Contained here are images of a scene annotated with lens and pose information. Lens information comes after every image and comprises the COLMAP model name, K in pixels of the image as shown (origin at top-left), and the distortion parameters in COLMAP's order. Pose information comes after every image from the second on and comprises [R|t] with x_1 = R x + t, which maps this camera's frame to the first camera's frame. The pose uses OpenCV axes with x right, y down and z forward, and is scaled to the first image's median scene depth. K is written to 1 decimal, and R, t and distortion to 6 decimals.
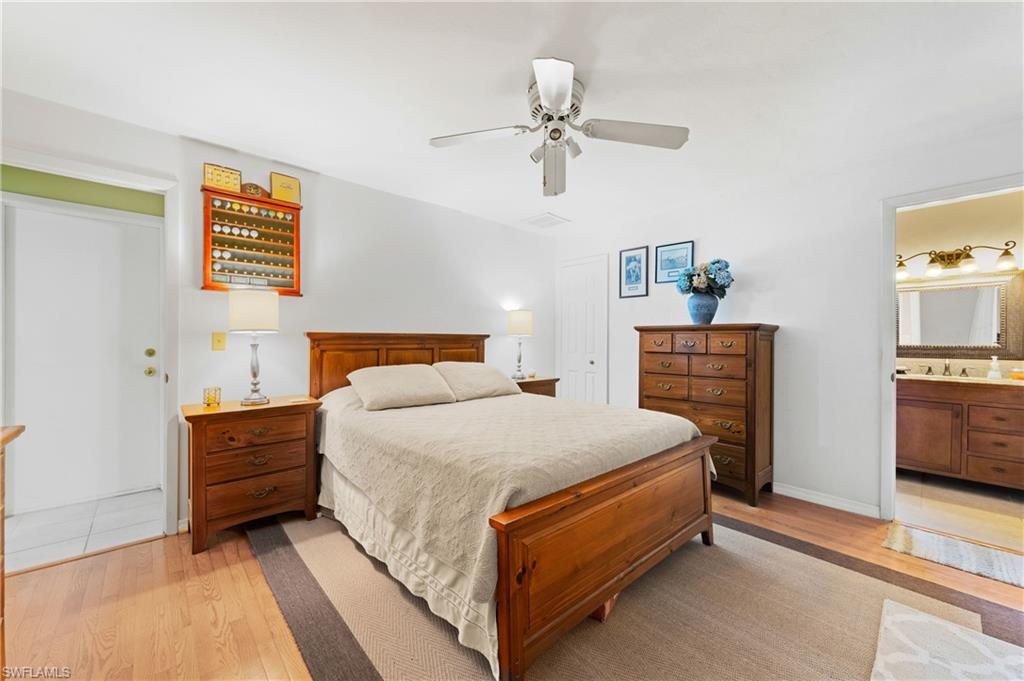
lens RADIAL K [[407.4, 0, 507.7], [0, 407.4, 341.7], [0, 0, 1]] dist [0.003599, 0.000507]
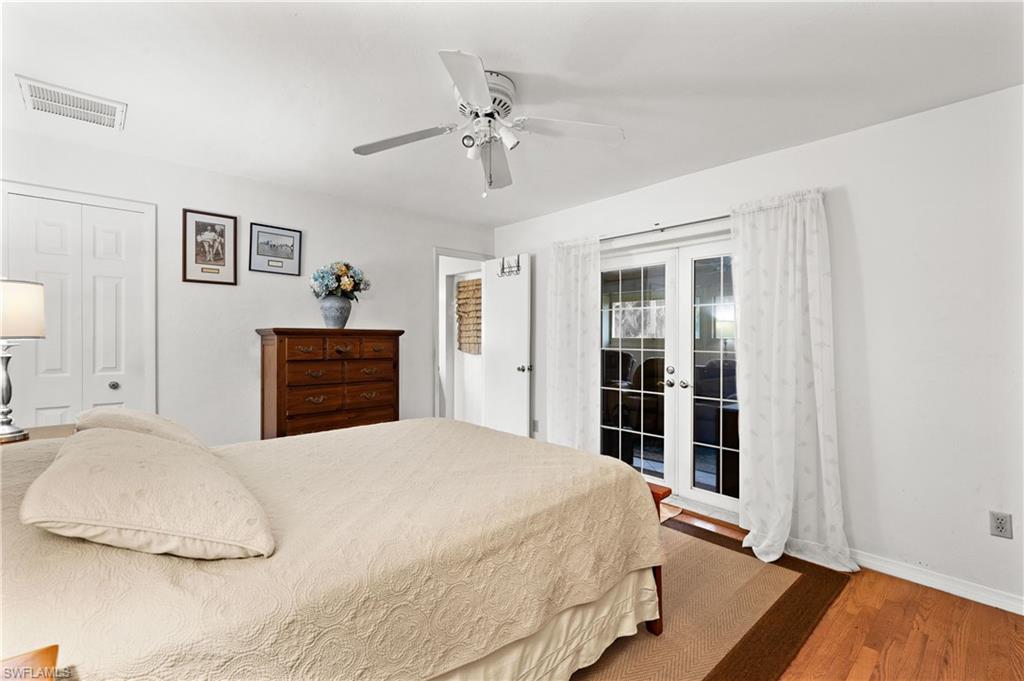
lens RADIAL K [[474.4, 0, 511.5], [0, 474.4, 337.9], [0, 0, 1]] dist [-0.001069, -0.000120]
pose [[-0.028912, -0.009442, 0.999537, -0.526261], [0.001986, 0.999953, 0.009503, -0.024137], [-0.999580, 0.002260, -0.028892, 0.527794]]
